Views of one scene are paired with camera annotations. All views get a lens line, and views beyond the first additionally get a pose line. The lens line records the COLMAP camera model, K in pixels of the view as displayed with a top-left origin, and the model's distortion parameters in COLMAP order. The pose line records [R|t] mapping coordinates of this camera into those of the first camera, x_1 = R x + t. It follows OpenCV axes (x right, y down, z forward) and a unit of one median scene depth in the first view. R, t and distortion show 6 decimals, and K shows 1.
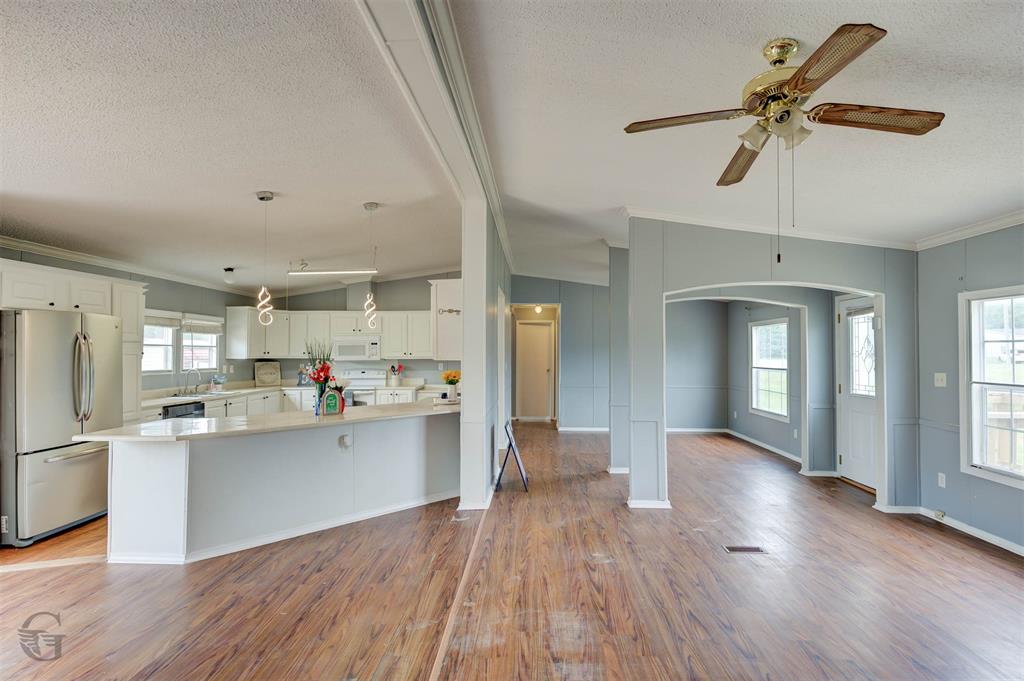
lens RADIAL K [[496.3, 0, 517.0], [0, 496.3, 346.7], [0, 0, 1]] dist [0.004514, -0.005133]
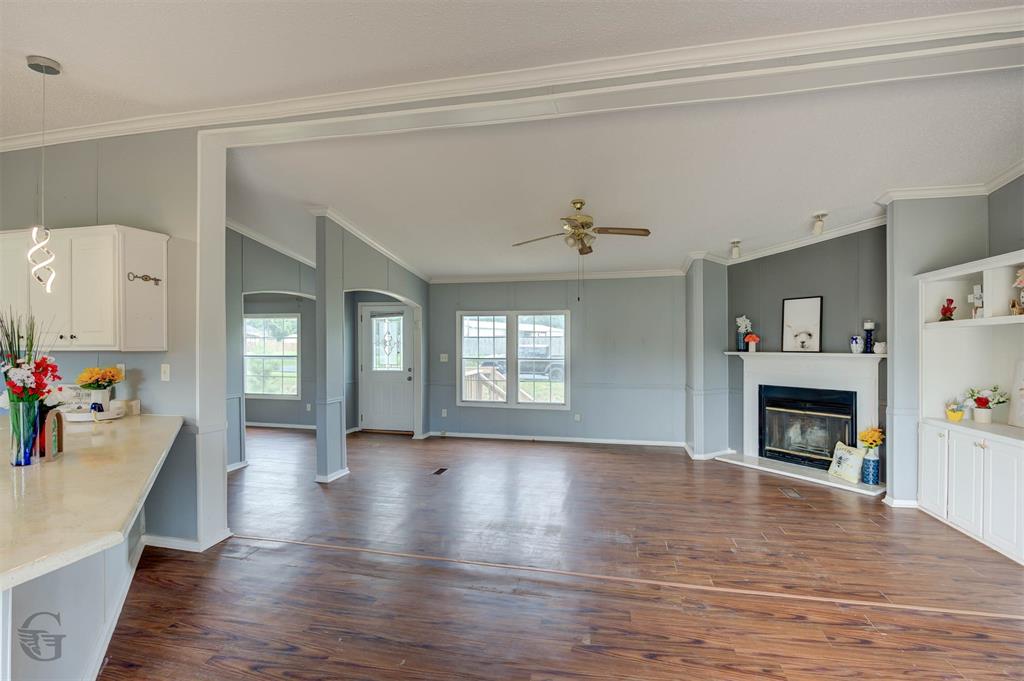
lens RADIAL K [[459.2, 0, 514.0], [0, 459.2, 346.2], [0, 0, 1]] dist [-0.009235, -0.002979]
pose [[0.183025, -0.003242, 0.983103, -0.664482], [-0.015309, 0.999864, 0.006148, 0.009247], [-0.982989, -0.016175, 0.182950, 0.397658]]
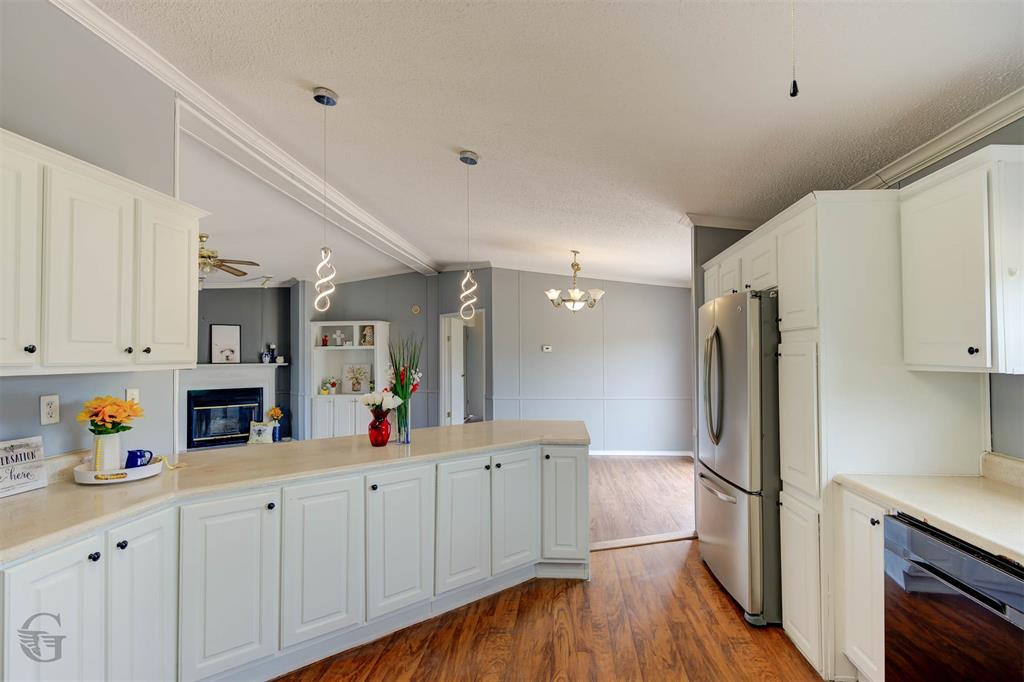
lens RADIAL K [[496.3, 0, 516.3], [0, 496.3, 346.7], [0, 0, 1]] dist [0.004514, -0.005133]
pose [[-0.998541, 0.005909, 0.053668, -0.528532], [0.004132, 0.999441, -0.033164, 0.022321], [-0.053834, -0.032894, -0.998008, 1.507879]]
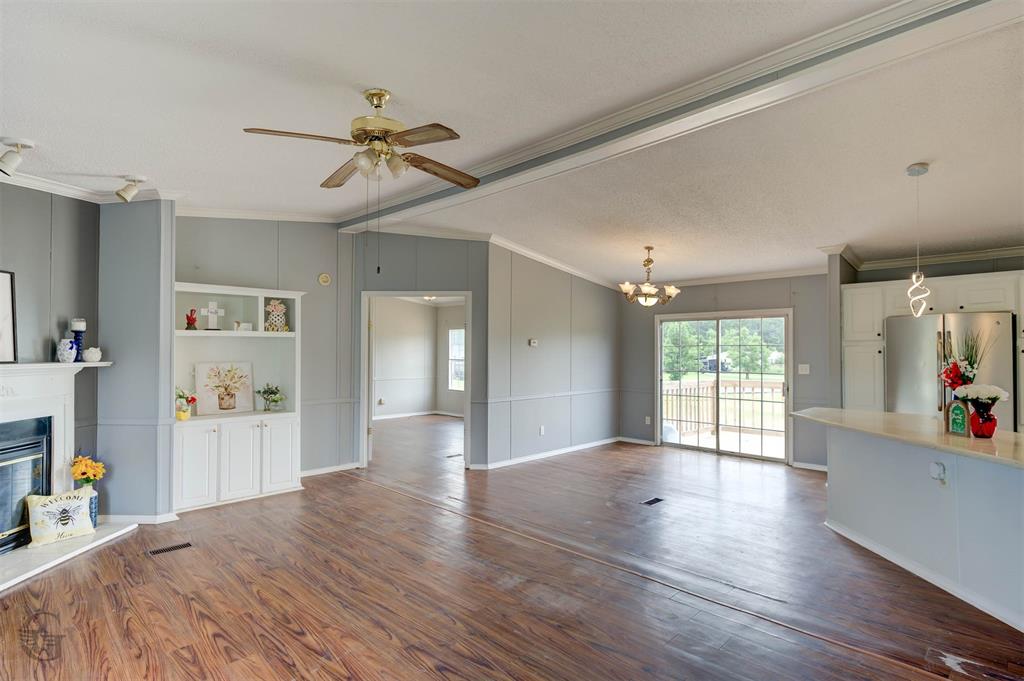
lens RADIAL K [[522.3, 0, 517.5], [0, 522.3, 345.7], [0, 0, 1]] dist [0.002814, -0.002147]
pose [[-0.671294, -0.009588, -0.741129, 0.546882], [0.008605, 0.999748, -0.020727, 0.015880], [0.741141, -0.020291, -0.671042, 0.924322]]
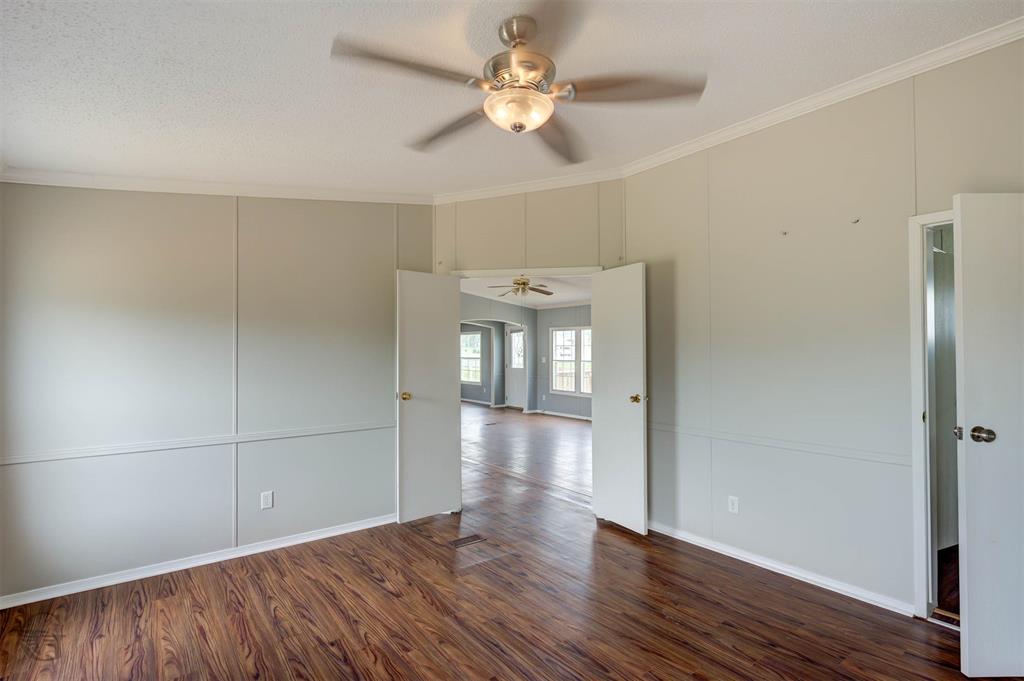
lens RADIAL K [[496.3, 0, 515.0], [0, 496.3, 345.5], [0, 0, 1]] dist [0.004514, -0.005133]
pose [[0.768965, 0.003503, 0.639281, -0.856396], [-0.007779, 0.999962, 0.003878, -0.017340], [-0.639243, -0.007955, 0.768963, -0.836688]]
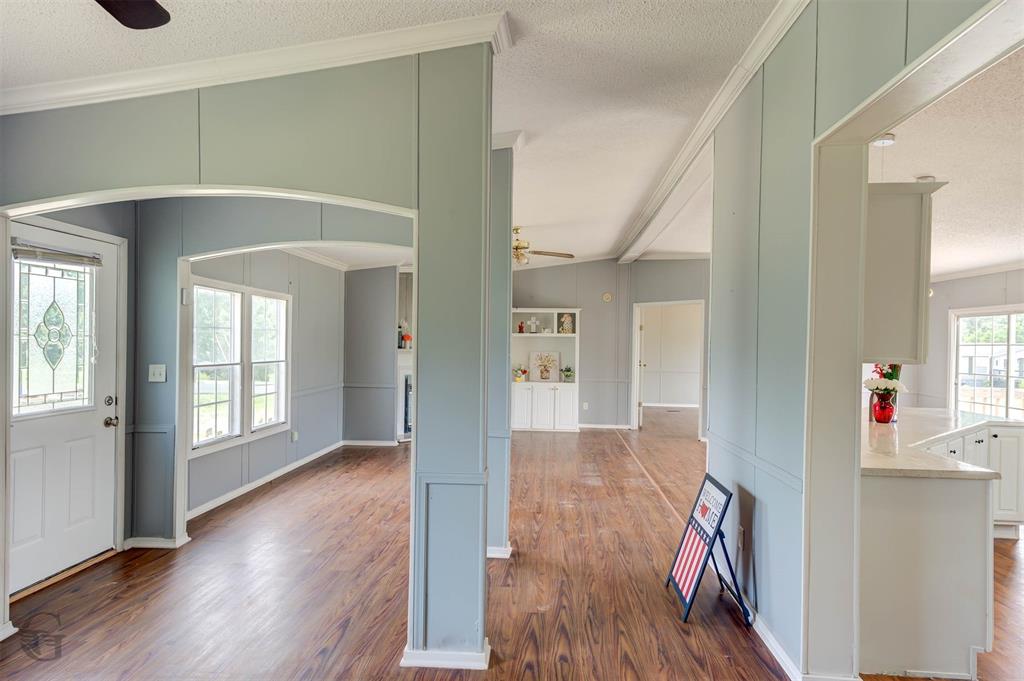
lens RADIAL K [[572.2, 0, 515.6], [0, 572.2, 347.9], [0, 0, 1]] dist [0.024817, -0.001461]
pose [[-0.999444, -0.016614, 0.028925, 0.192729], [-0.016828, 0.999833, -0.007162, 0.026347], [-0.028801, -0.007645, -0.999556, 1.785646]]
